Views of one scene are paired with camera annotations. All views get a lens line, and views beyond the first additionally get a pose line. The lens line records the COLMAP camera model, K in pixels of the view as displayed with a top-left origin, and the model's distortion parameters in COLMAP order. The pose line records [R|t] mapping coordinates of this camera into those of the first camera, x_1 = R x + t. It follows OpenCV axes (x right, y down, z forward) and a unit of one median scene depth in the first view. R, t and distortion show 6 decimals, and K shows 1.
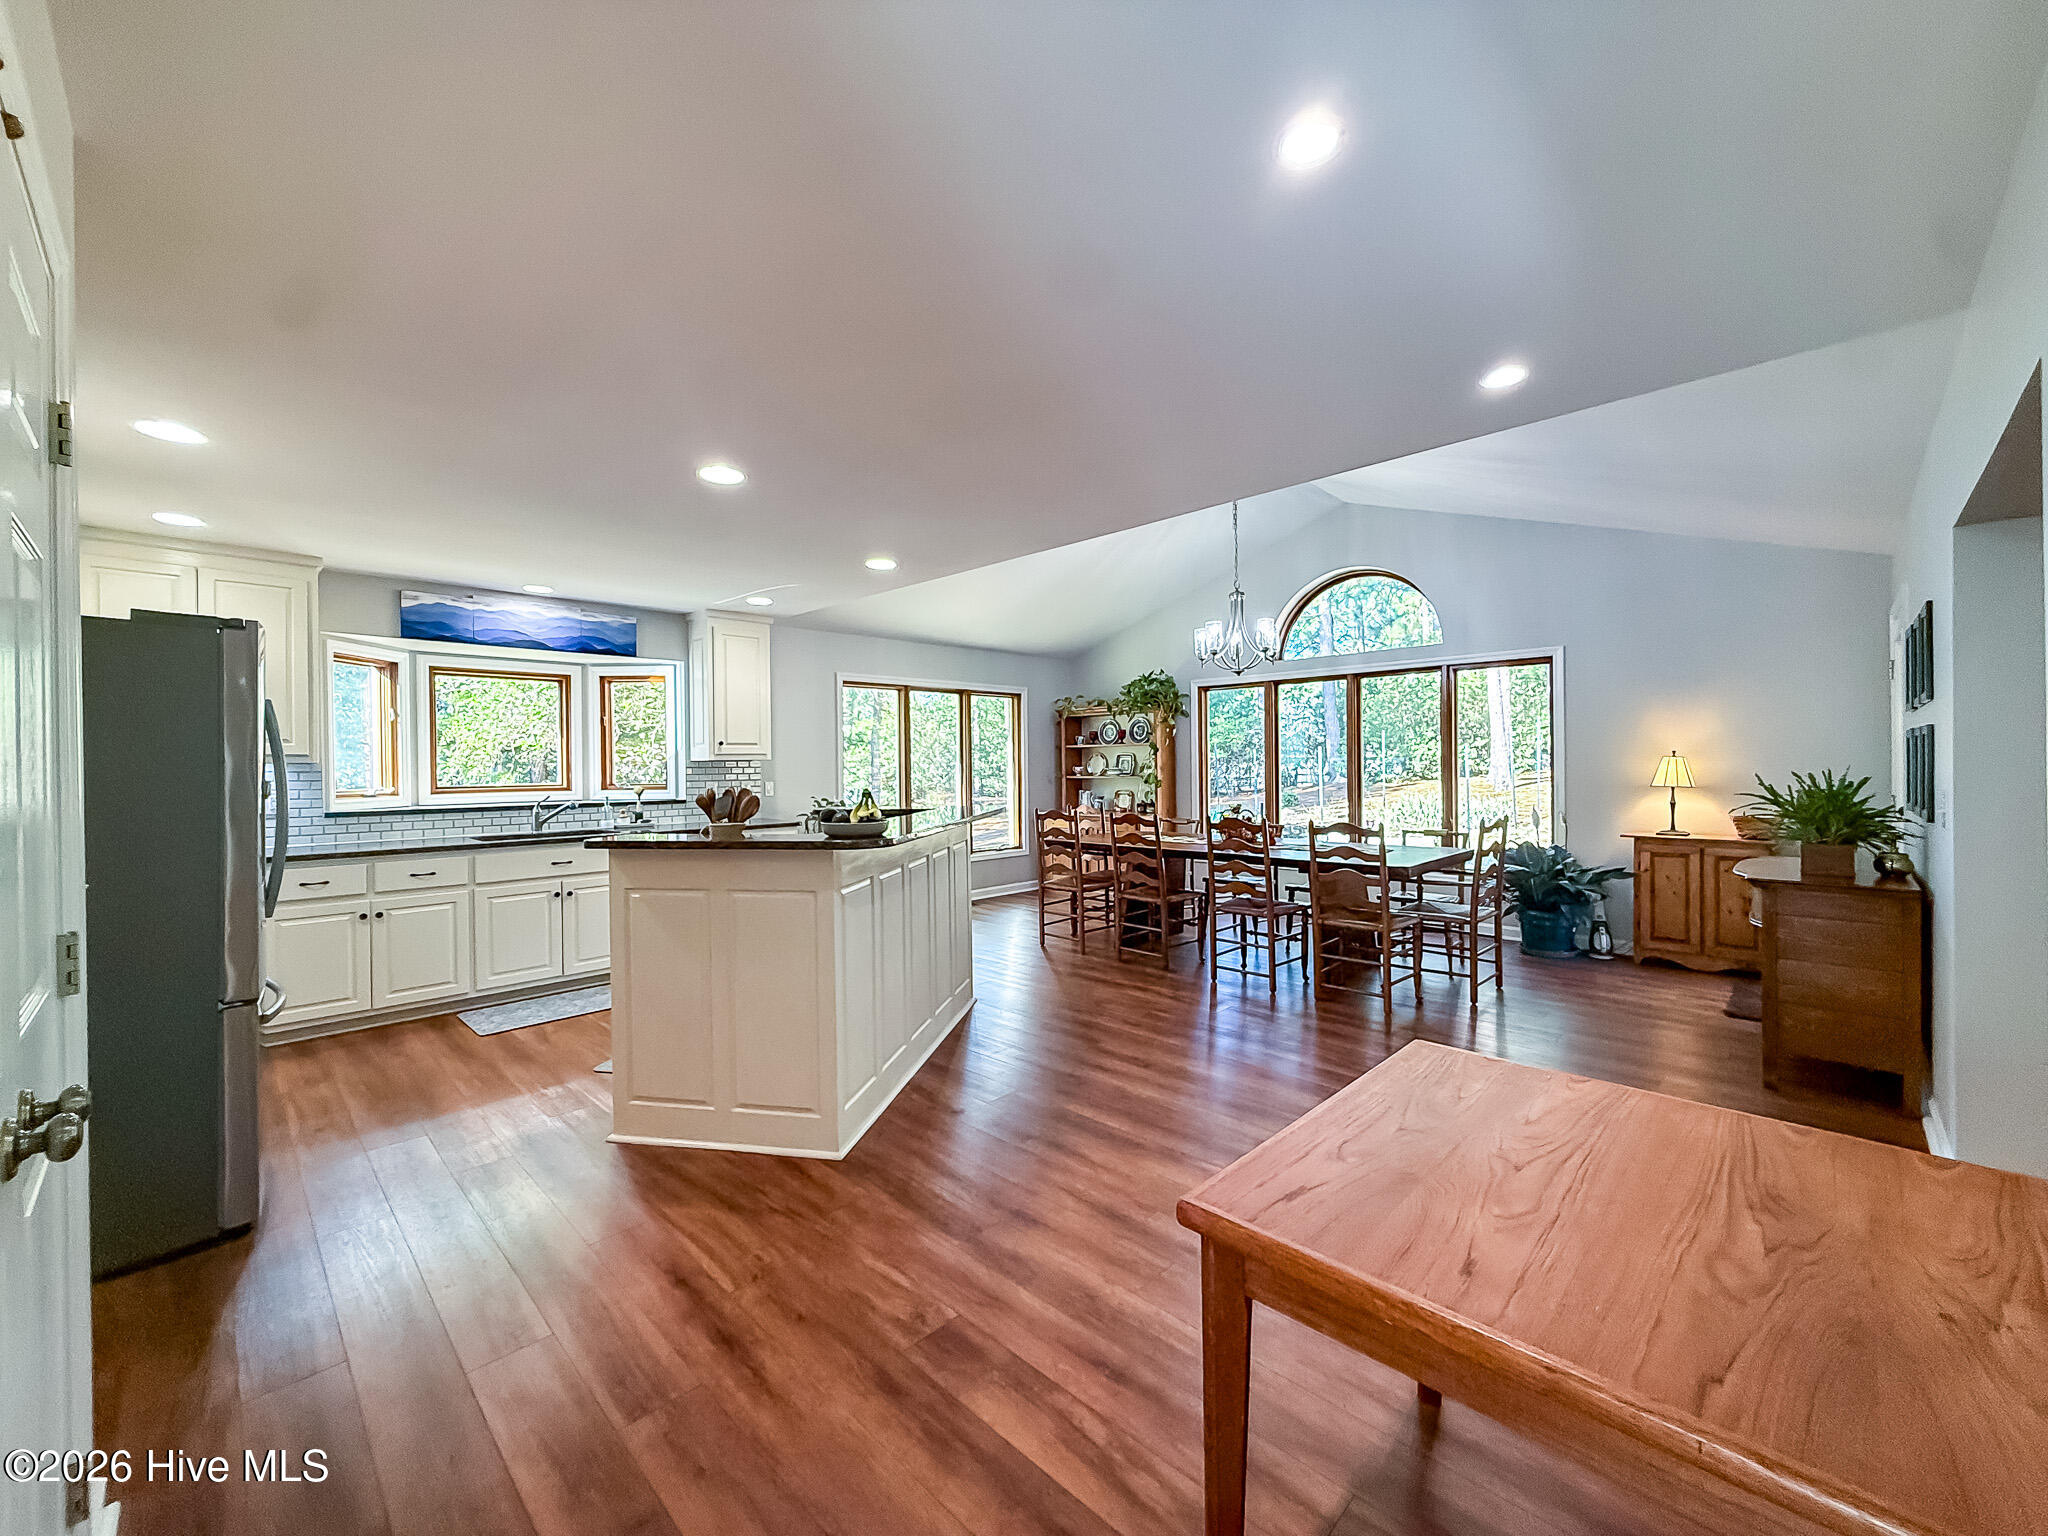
lens RADIAL K [[813.4, 0, 1024.0], [0, 813.4, 768.0], [0, 0, 1]] dist [-0.004771, 0.000135]
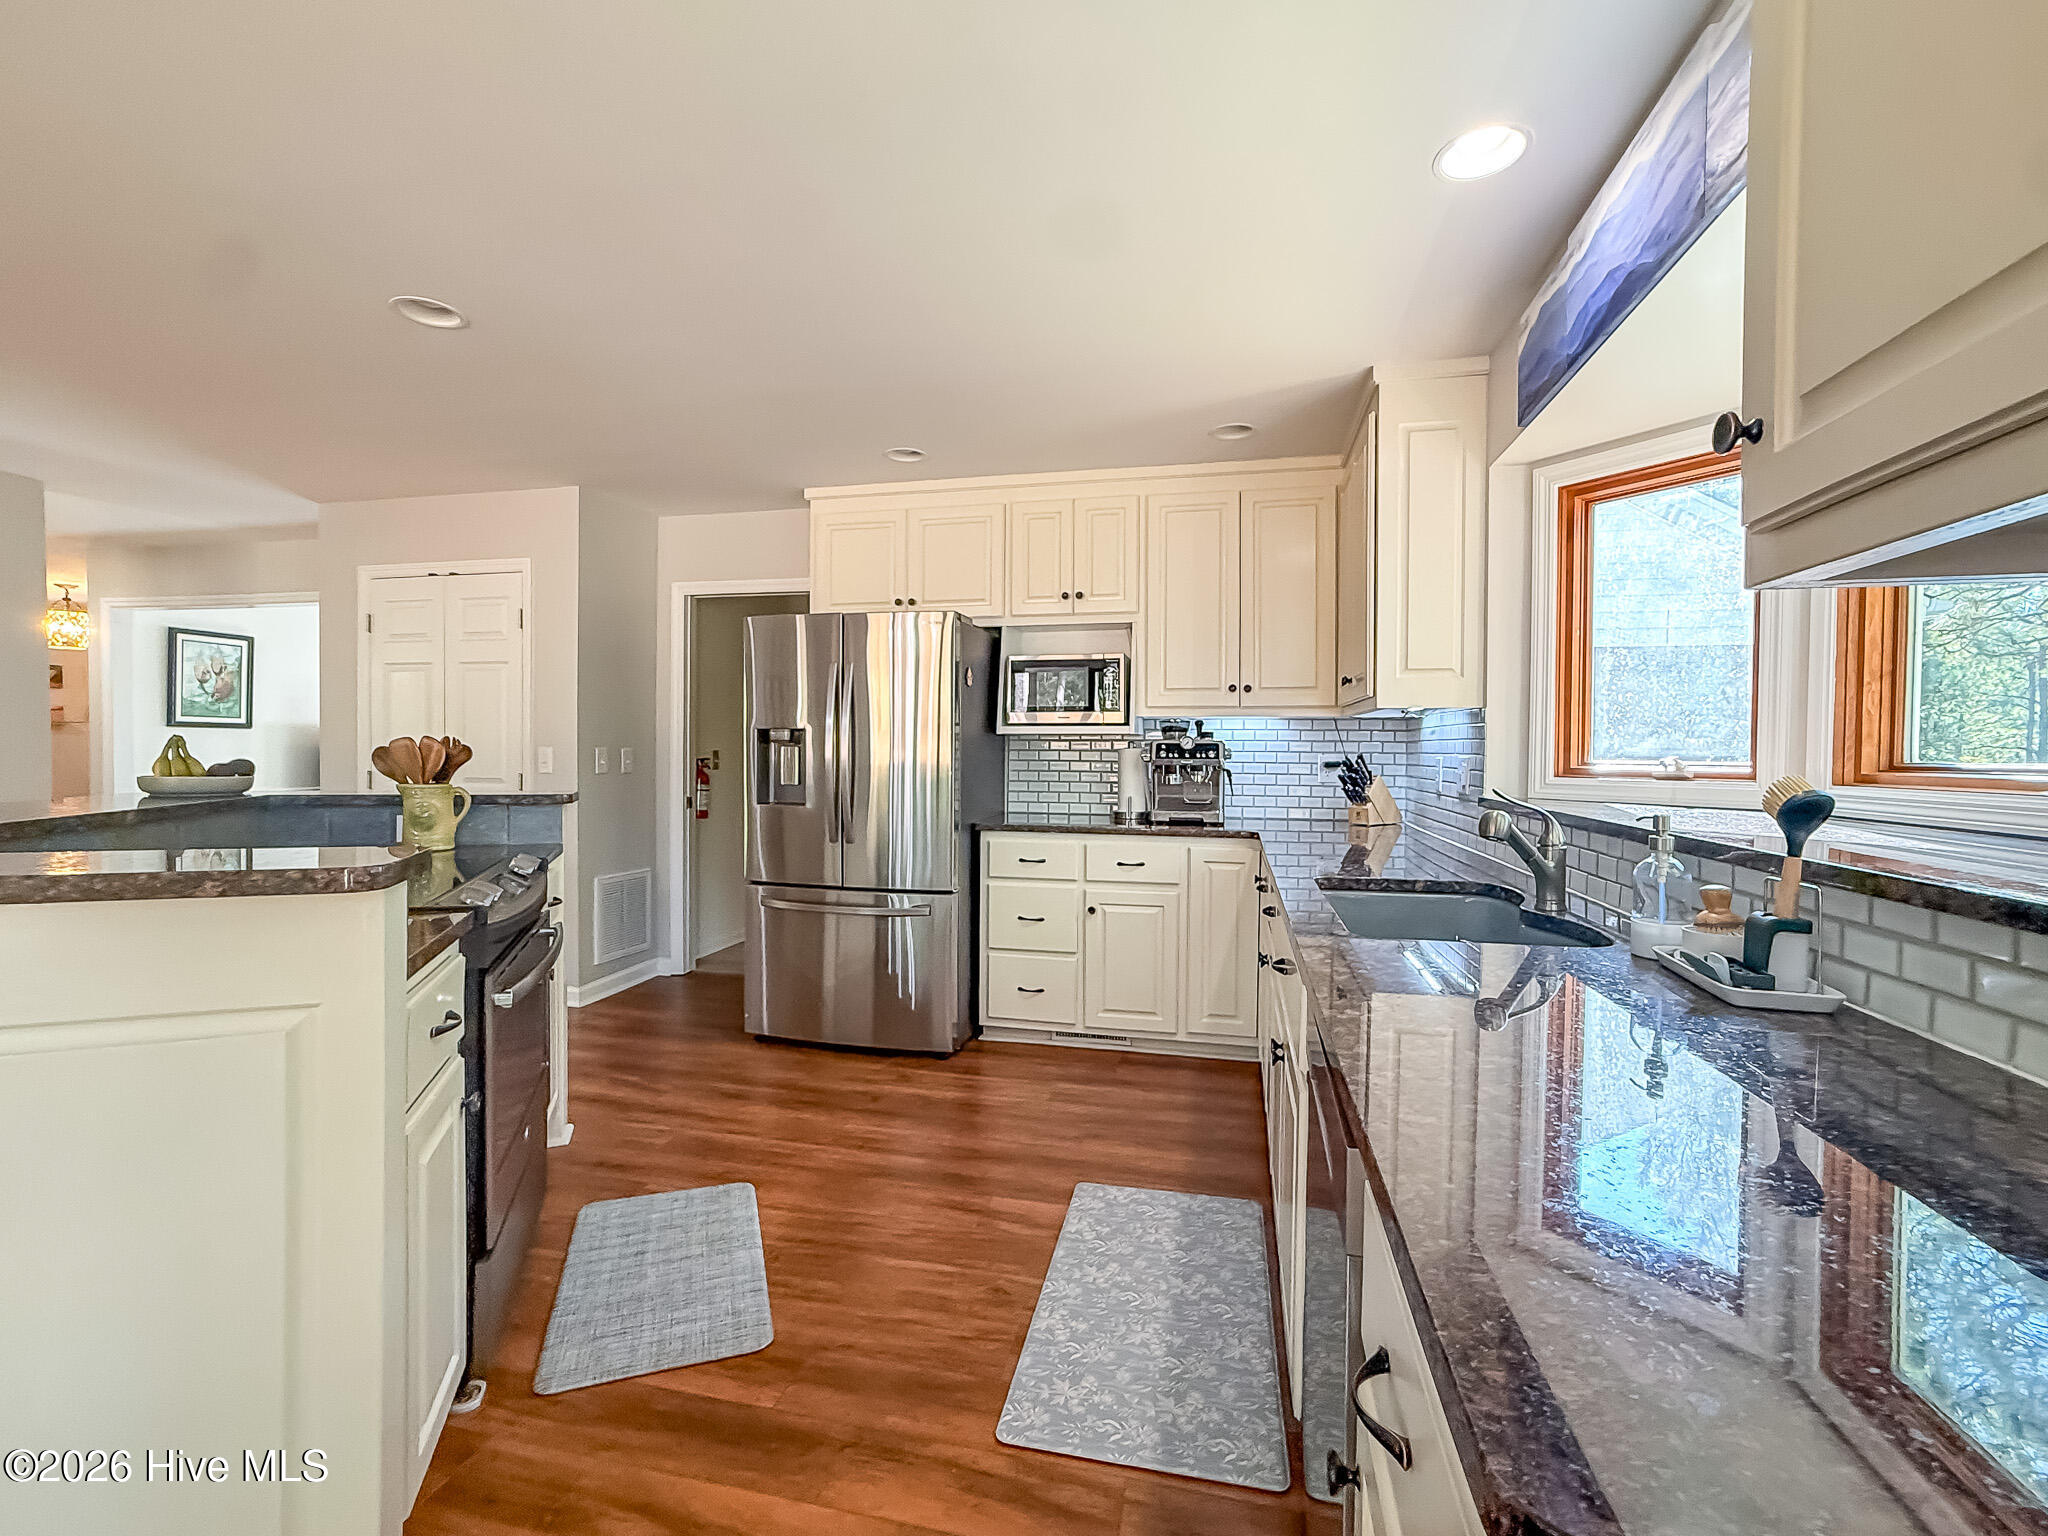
lens RADIAL K [[910.3, 0, 1016.5], [0, 910.3, 768.3], [0, 0, 1]] dist [-0.000597, -0.000344]
pose [[-0.854043, 0.016190, -0.519950, -0.227178], [0.000176, 0.999525, 0.030834, 0.015338], [0.520202, 0.026242, -0.853640, 1.120841]]
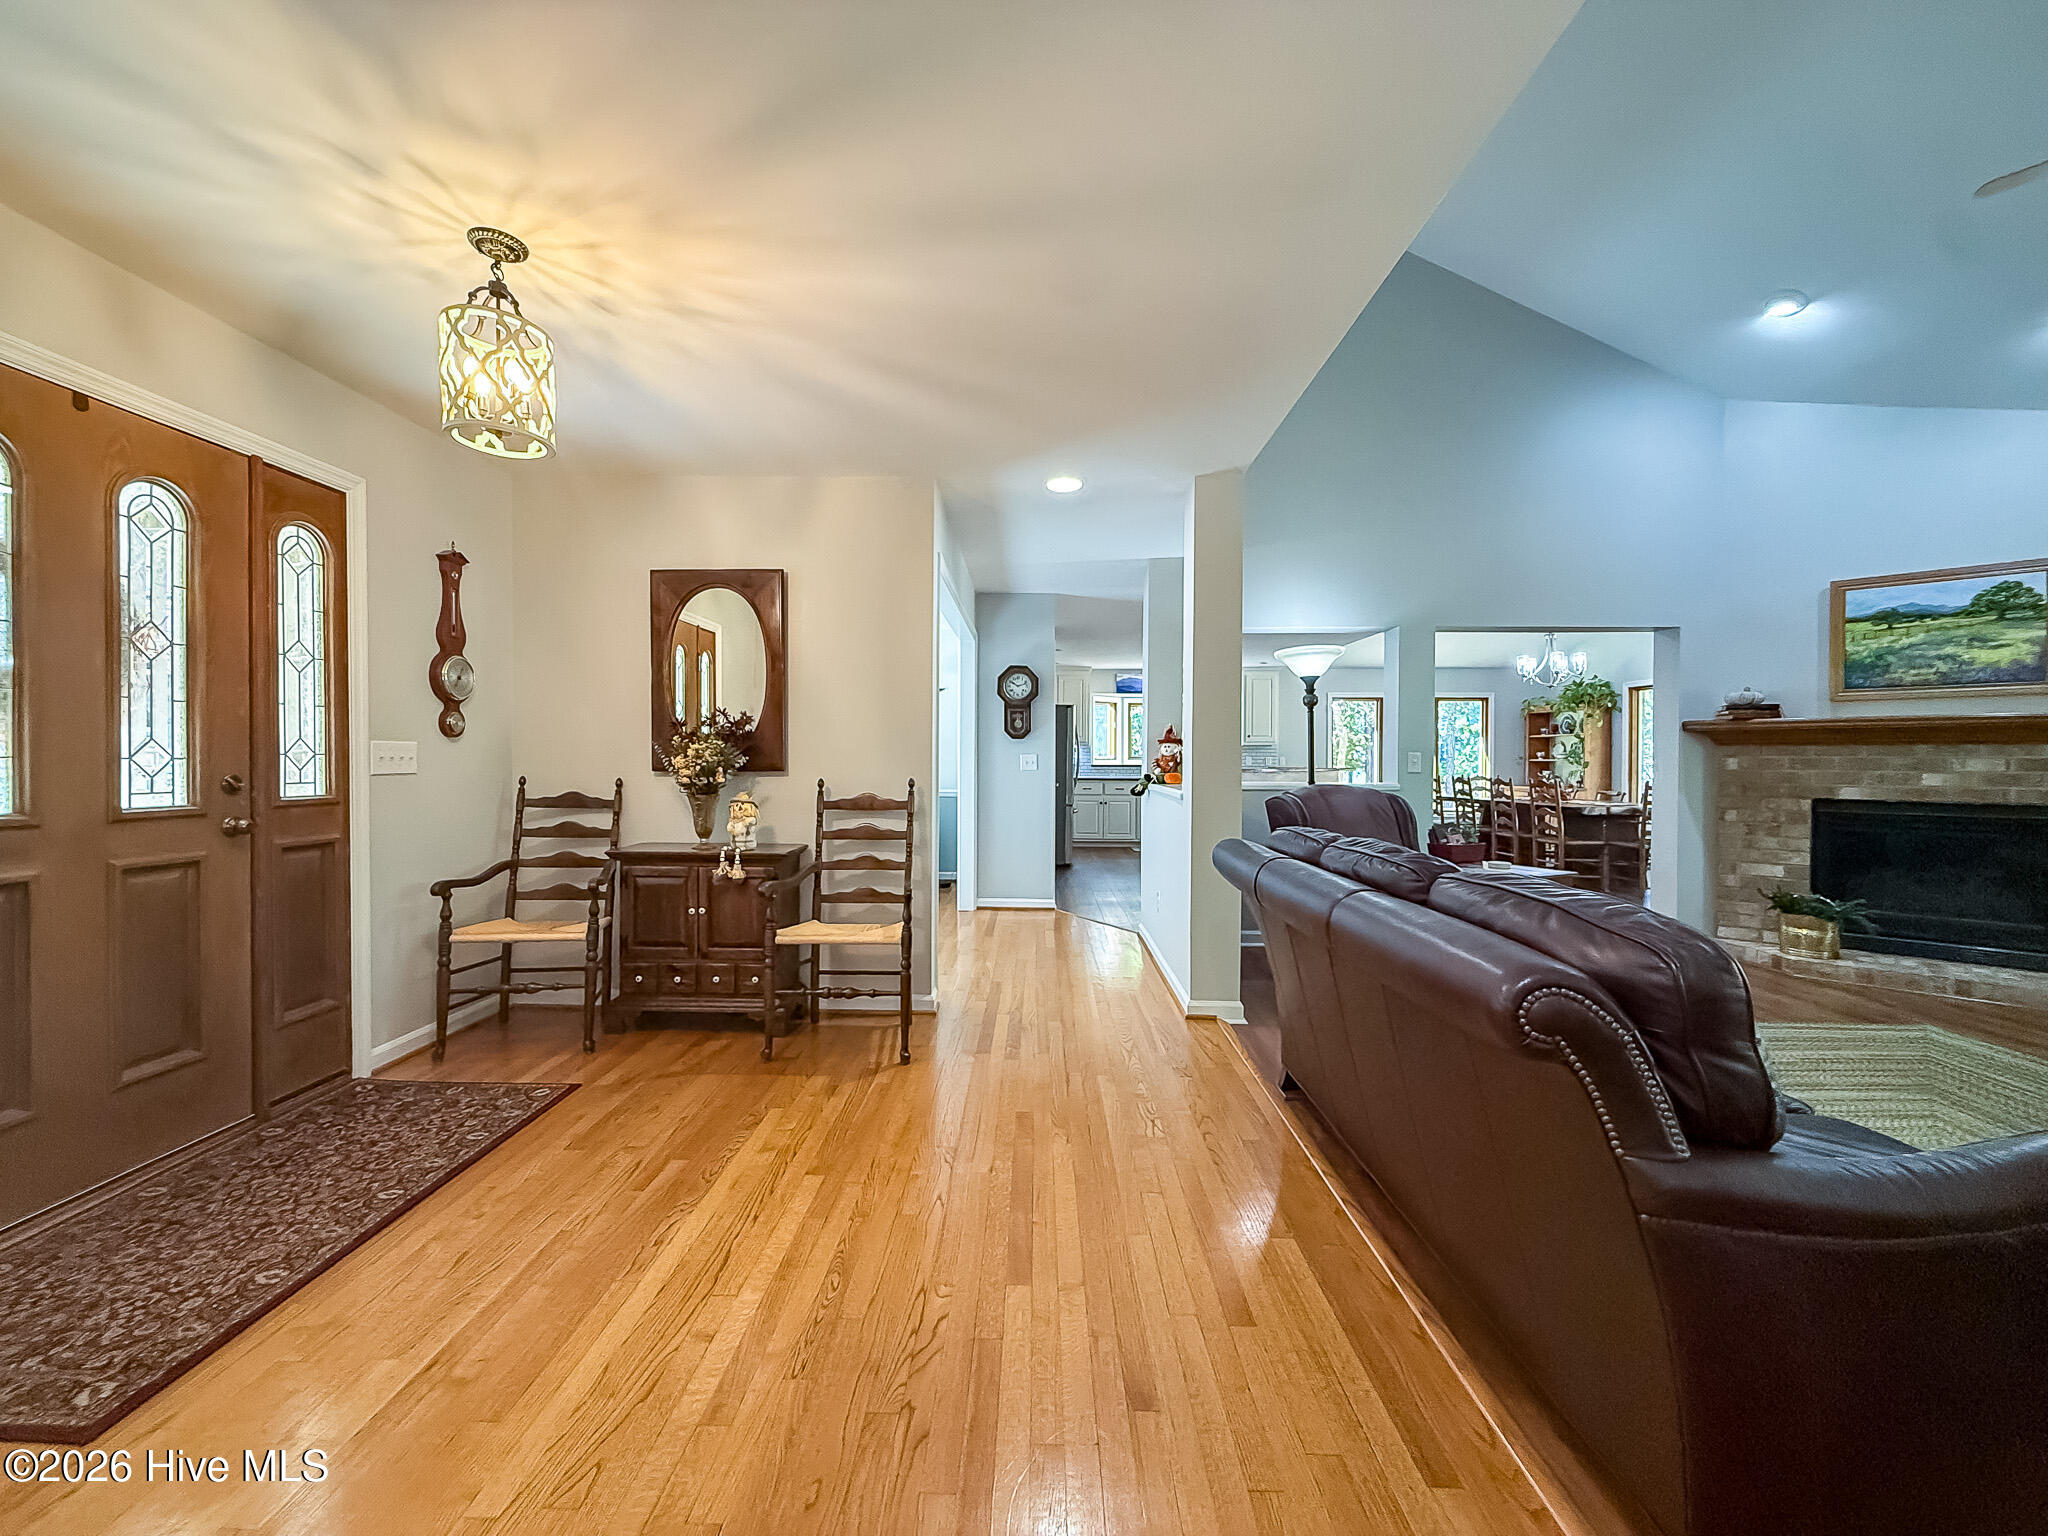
lens RADIAL K [[815.5, 0, 1020.0], [0, 815.5, 766.3], [0, 0, 1]] dist [-0.000475, 0.000259]
pose [[0.684318, 0.018886, -0.728940, 0.703230], [-0.013833, 0.999821, 0.012918, 0.024637], [0.729053, 0.001243, 0.684456, -0.757731]]
